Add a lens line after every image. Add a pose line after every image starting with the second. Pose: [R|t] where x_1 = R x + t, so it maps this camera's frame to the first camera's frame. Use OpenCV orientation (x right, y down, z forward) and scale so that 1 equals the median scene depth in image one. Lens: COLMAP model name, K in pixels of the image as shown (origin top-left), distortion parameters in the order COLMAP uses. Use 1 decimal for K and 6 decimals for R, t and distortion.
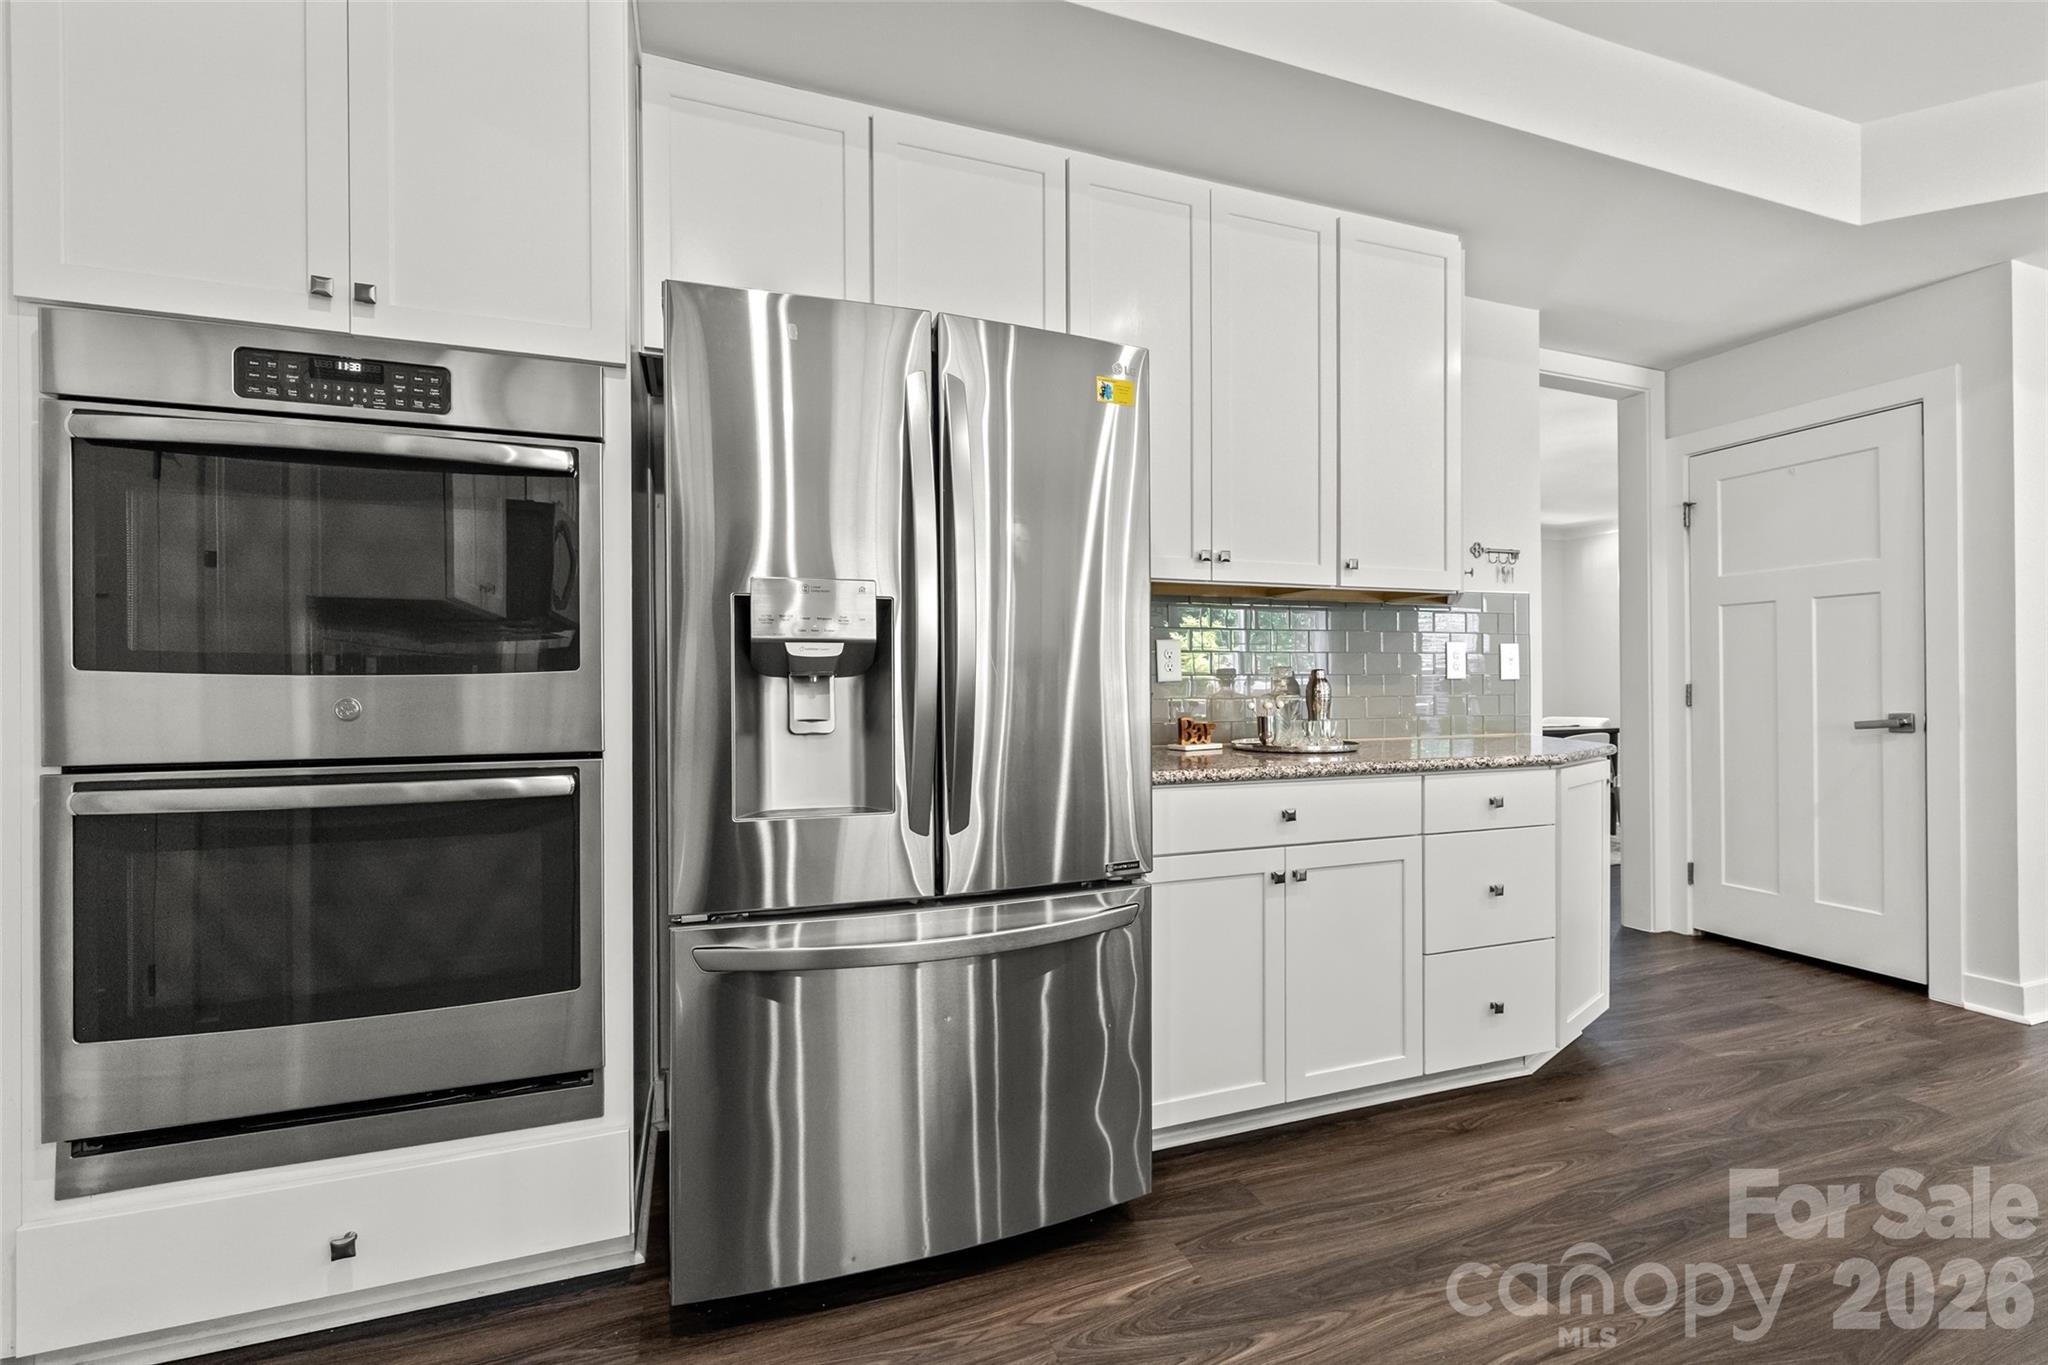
lens RADIAL K [[869.4, 0, 1019.5], [0, 869.4, 694.8], [0, 0, 1]] dist [0.000172, 0.000501]
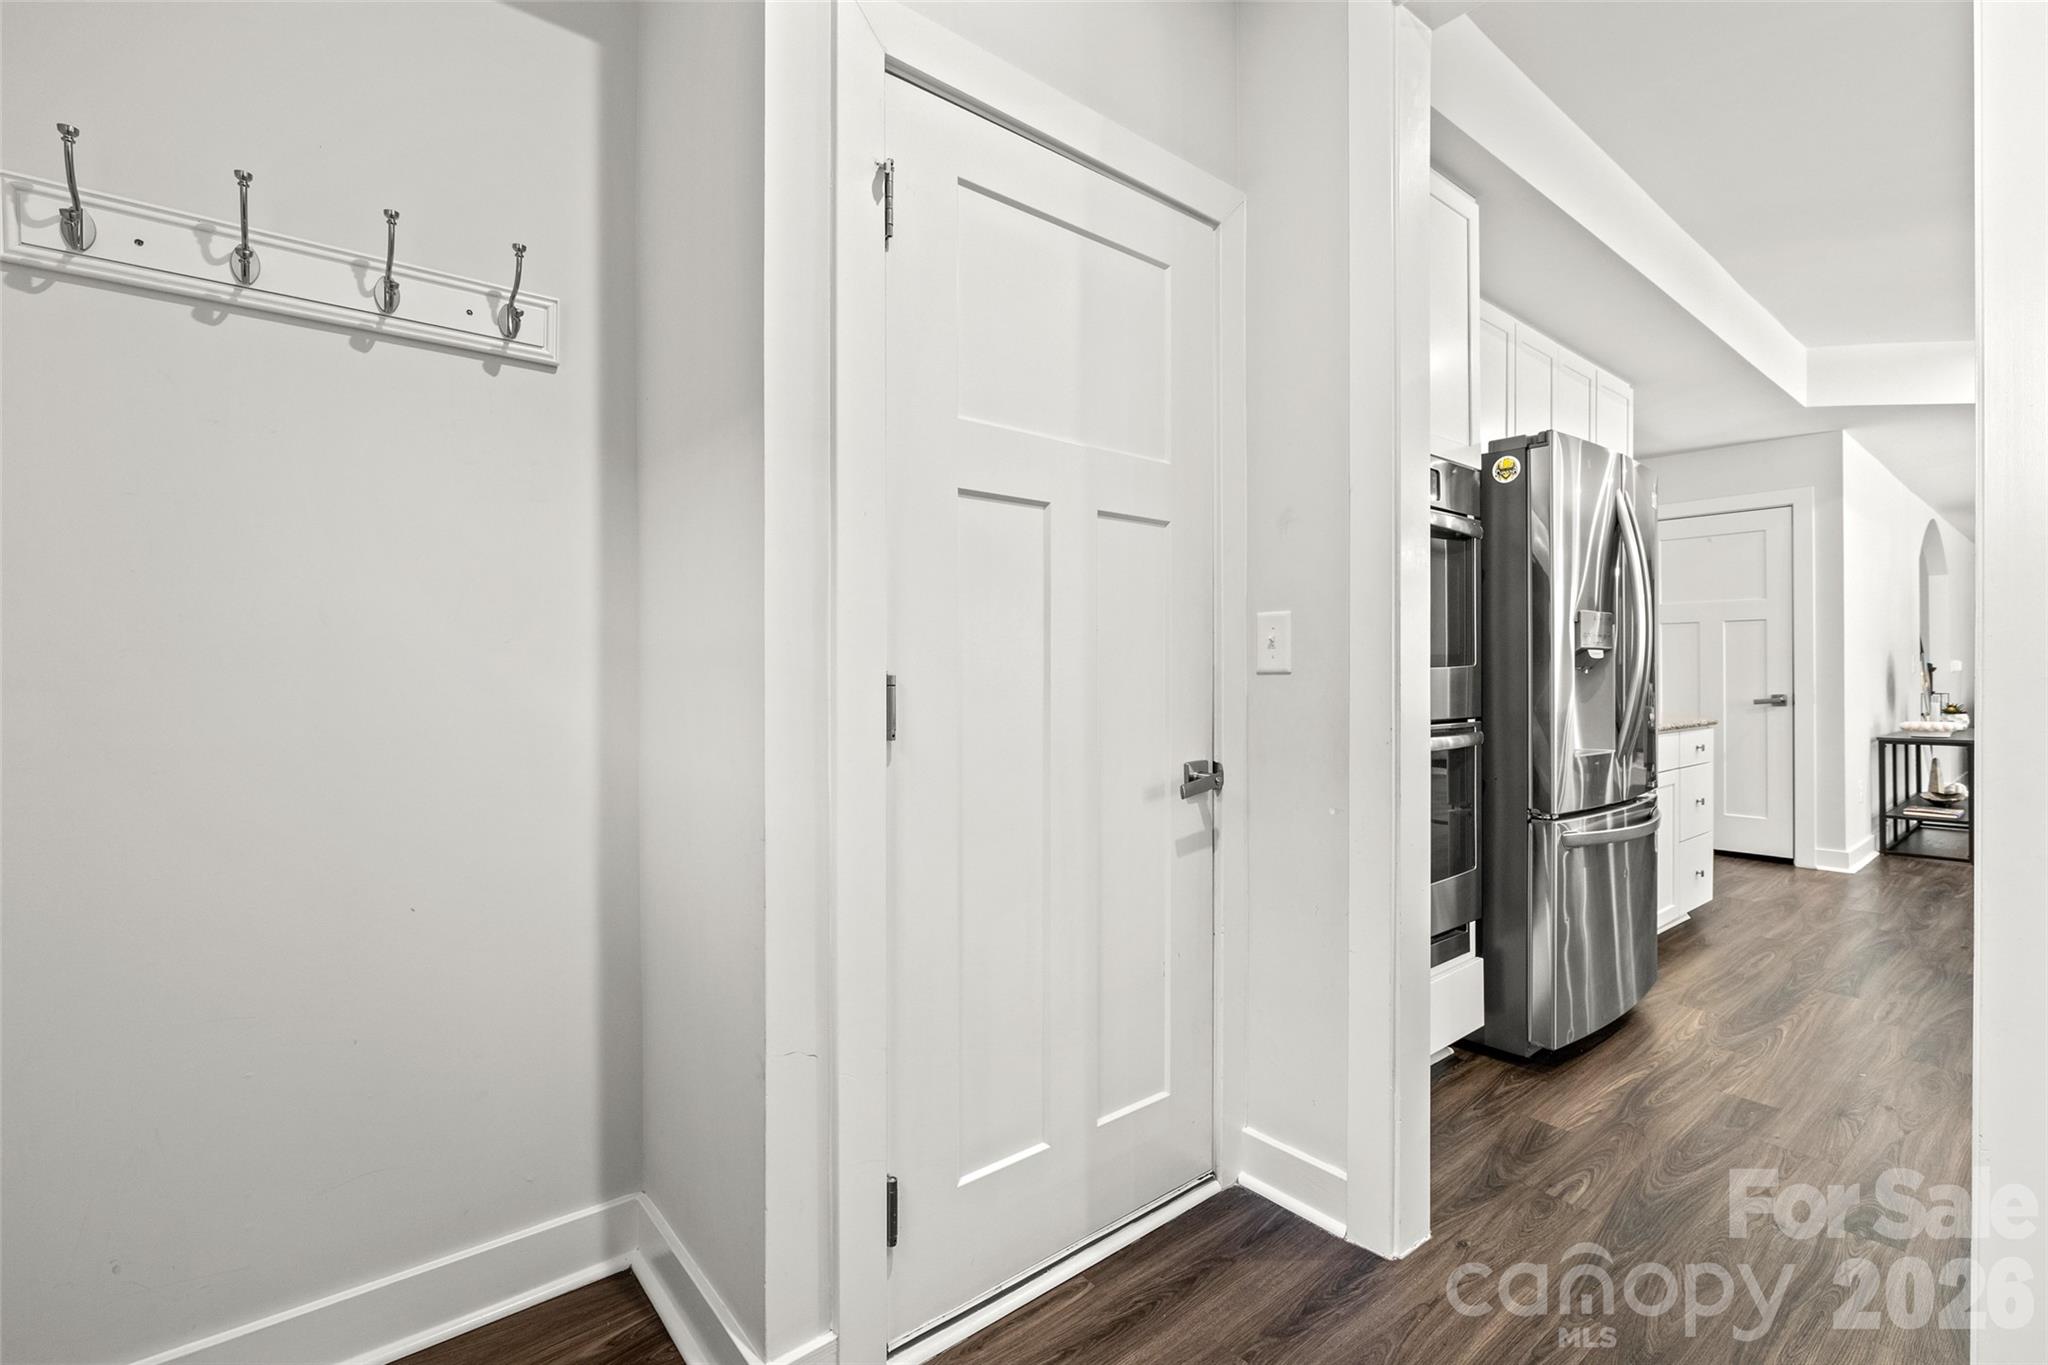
lens RADIAL K [[915.6, 0, 1024.0], [0, 915.6, 682.5], [0, 0, 1]] dist [-0.000127, 0.000001]
pose [[0.944036, -0.004994, 0.329806, -0.941854], [0.003829, 0.999984, 0.004182, -0.014309], [-0.329821, -0.002685, 0.944040, -0.166702]]
